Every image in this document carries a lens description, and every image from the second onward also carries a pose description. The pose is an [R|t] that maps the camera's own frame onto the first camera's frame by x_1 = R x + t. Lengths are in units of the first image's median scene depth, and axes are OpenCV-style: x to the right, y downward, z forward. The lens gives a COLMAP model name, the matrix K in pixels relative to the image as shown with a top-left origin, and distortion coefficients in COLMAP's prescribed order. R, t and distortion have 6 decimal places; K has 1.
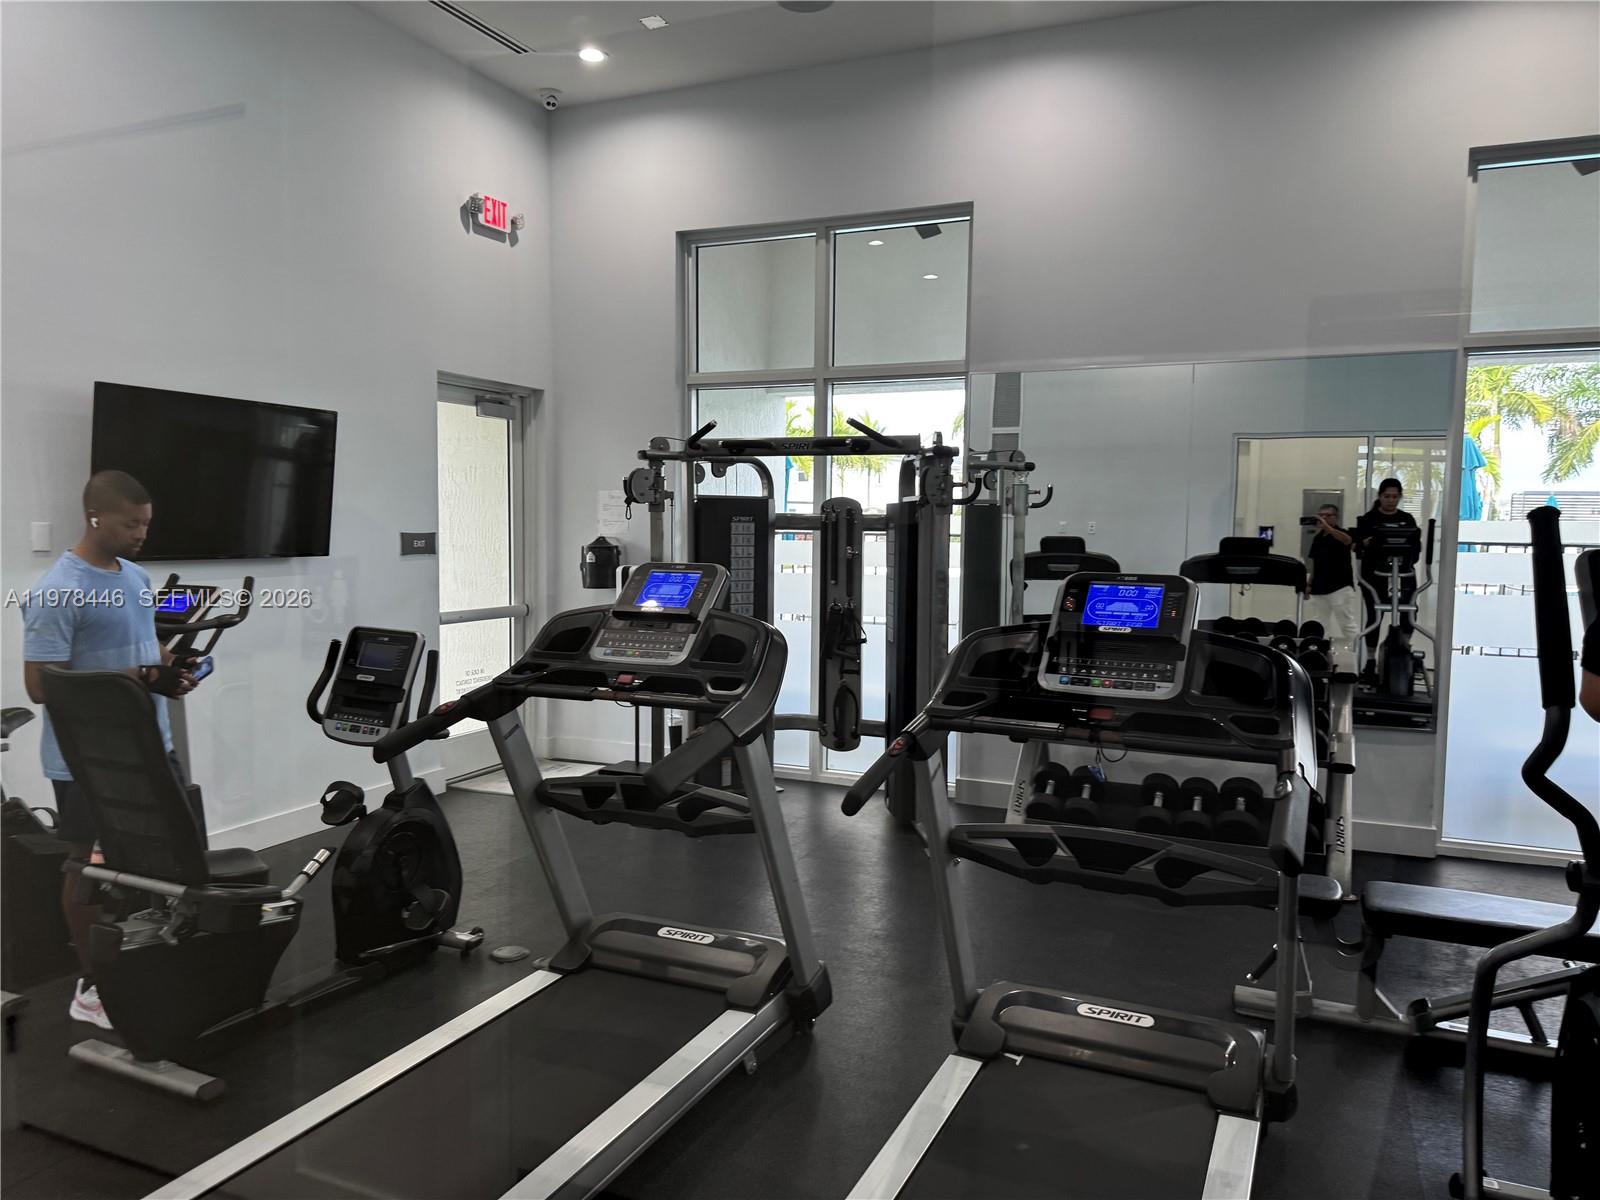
lens RADIAL K [[1144.5, 0, 800.1], [0, 1144.5, 589.7], [0, 0, 1]] dist [0.032090, -0.007097]
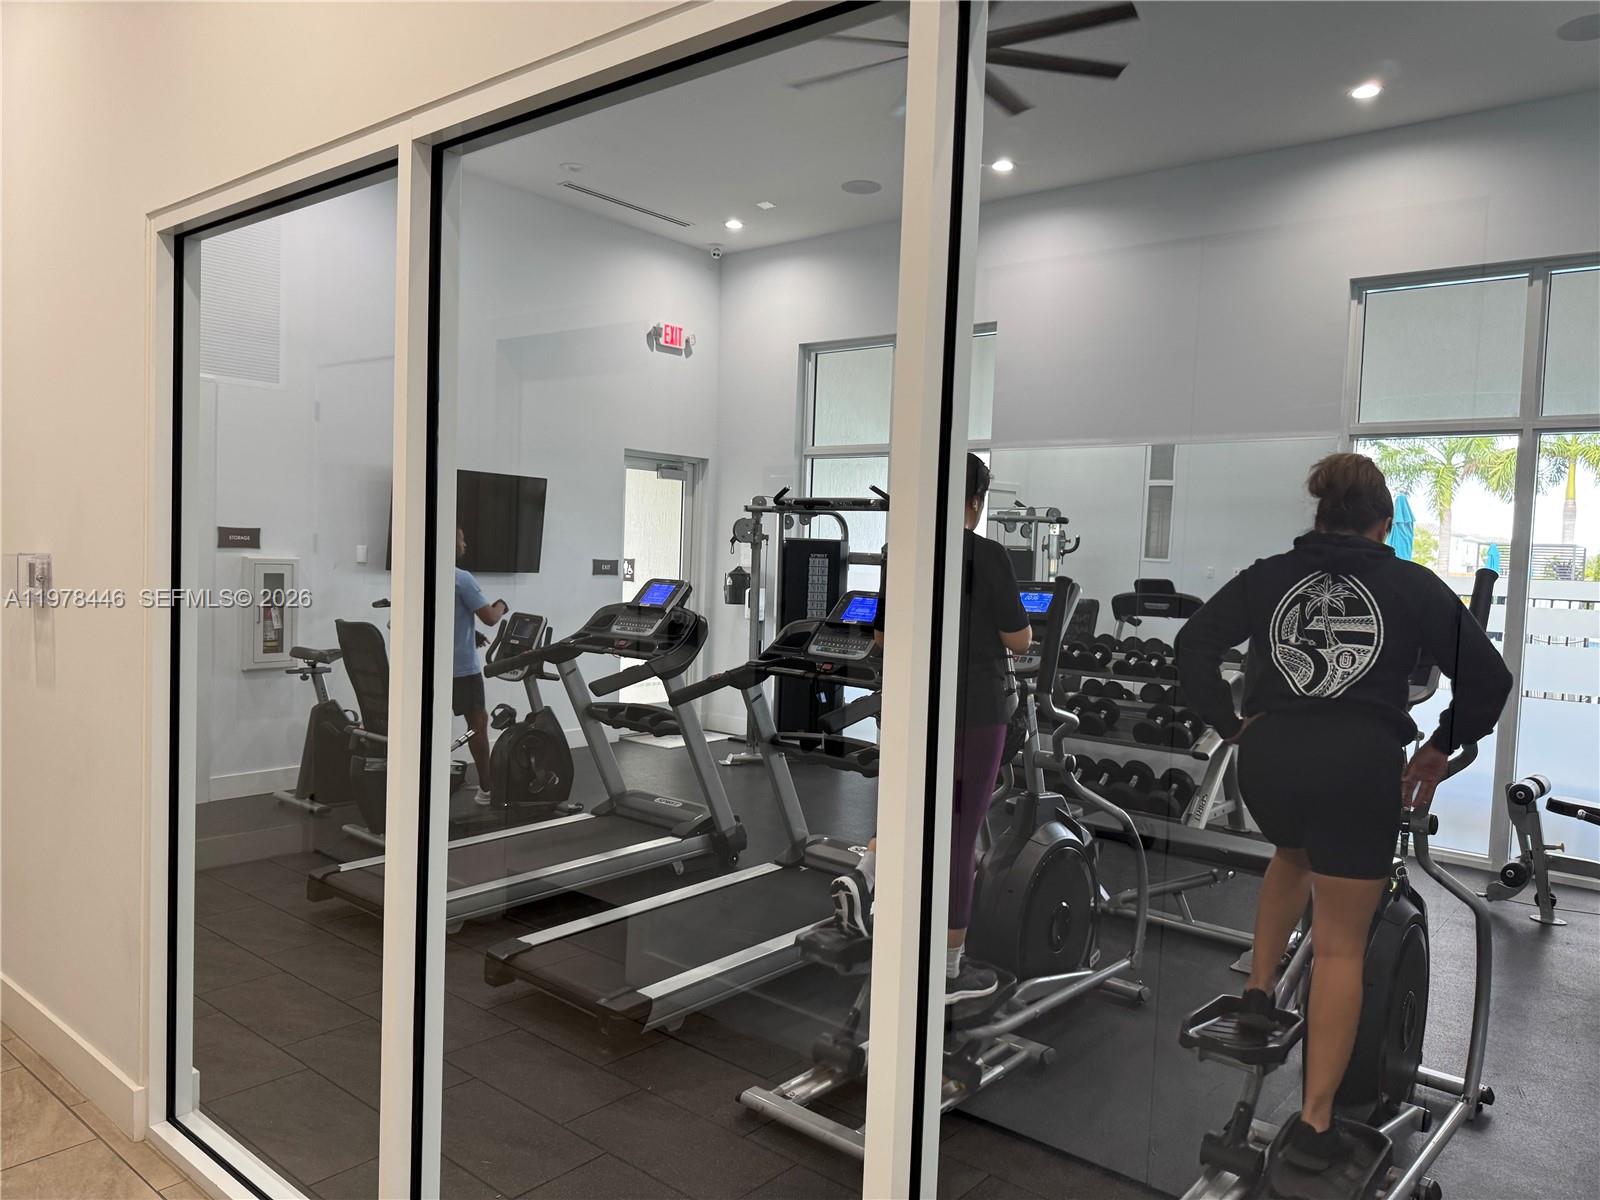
lens RADIAL K [[1144.5, 0, 803.4], [0, 1144.5, 607.2], [0, 0, 1]] dist [0.032090, -0.007097]
pose [[0.959194, 0.038220, -0.280153, 0.315529], [-0.043170, 0.999001, -0.011517, 0.016362], [0.279433, 0.023142, 0.959886, -0.320132]]
